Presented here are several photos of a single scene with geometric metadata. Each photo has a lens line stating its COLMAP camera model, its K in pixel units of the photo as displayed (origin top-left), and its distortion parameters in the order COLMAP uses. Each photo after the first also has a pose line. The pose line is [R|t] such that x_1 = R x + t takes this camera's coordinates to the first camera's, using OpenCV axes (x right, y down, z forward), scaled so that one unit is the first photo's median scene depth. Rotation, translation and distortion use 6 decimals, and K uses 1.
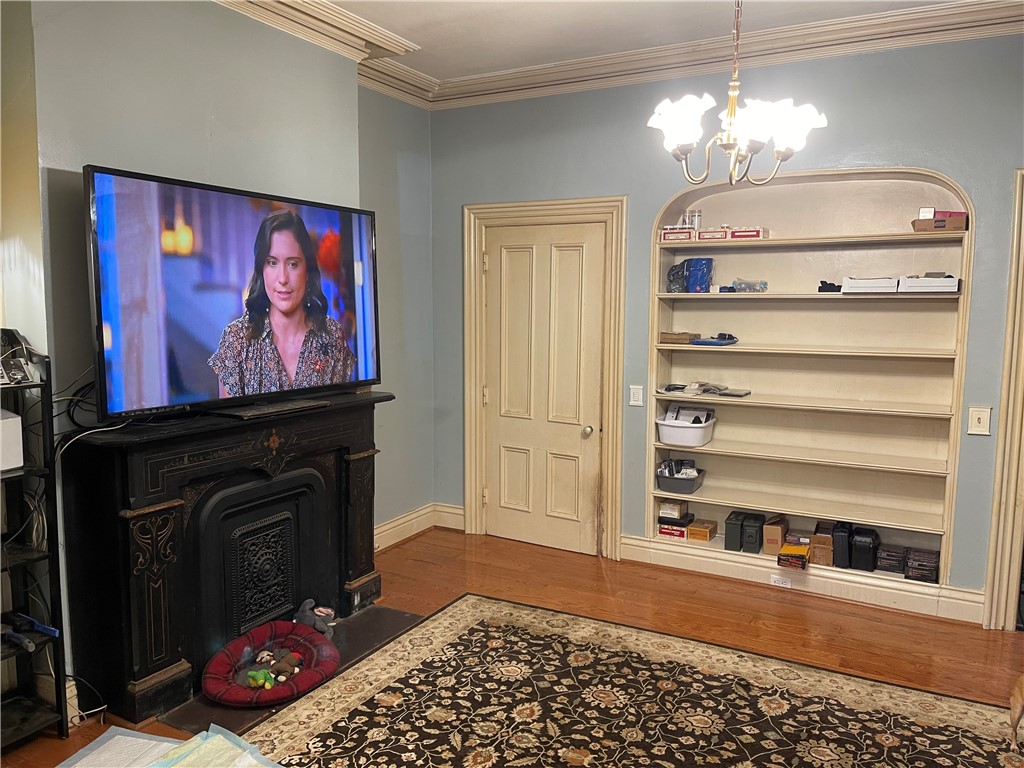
lens RADIAL K [[794.4, 0, 512.0], [0, 794.4, 384.0], [0, 0, 1]] dist [0.068628, -0.081008]
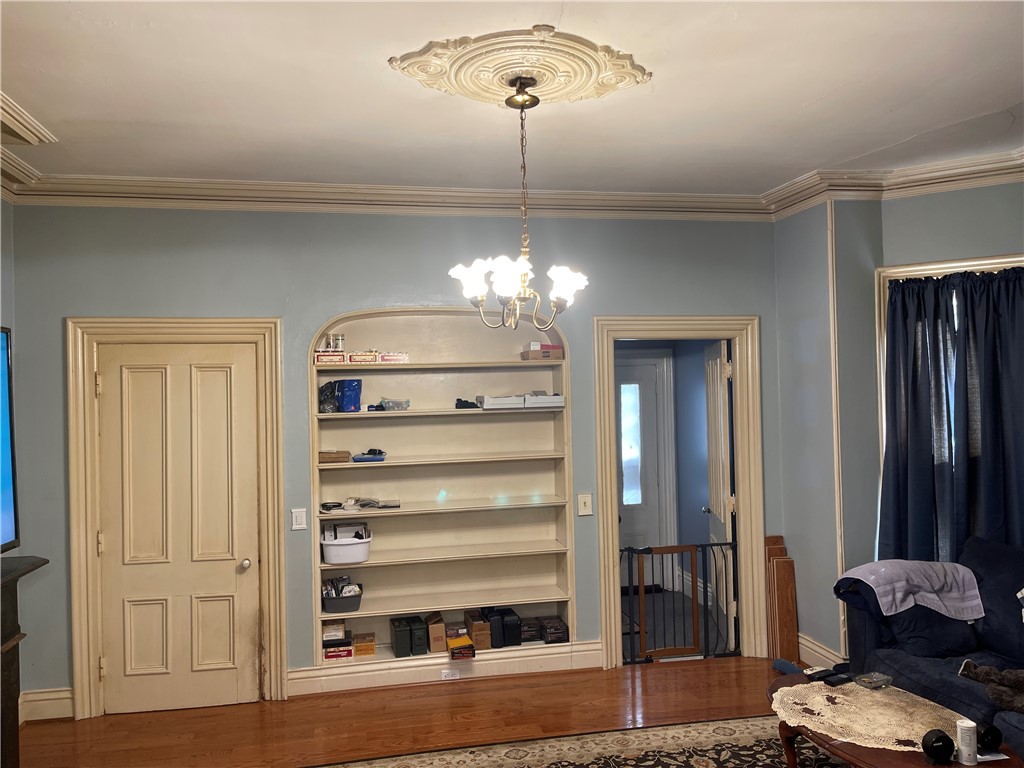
lens RADIAL K [[794.4, 0, 512.0], [0, 794.4, 384.0], [0, 0, 1]] dist [0.068628, -0.081008]
pose [[0.757441, -0.015336, 0.652724, -0.285003], [0.097684, 0.991134, -0.090068, -0.035866], [-0.645555, 0.131982, 0.752223, 0.073440]]
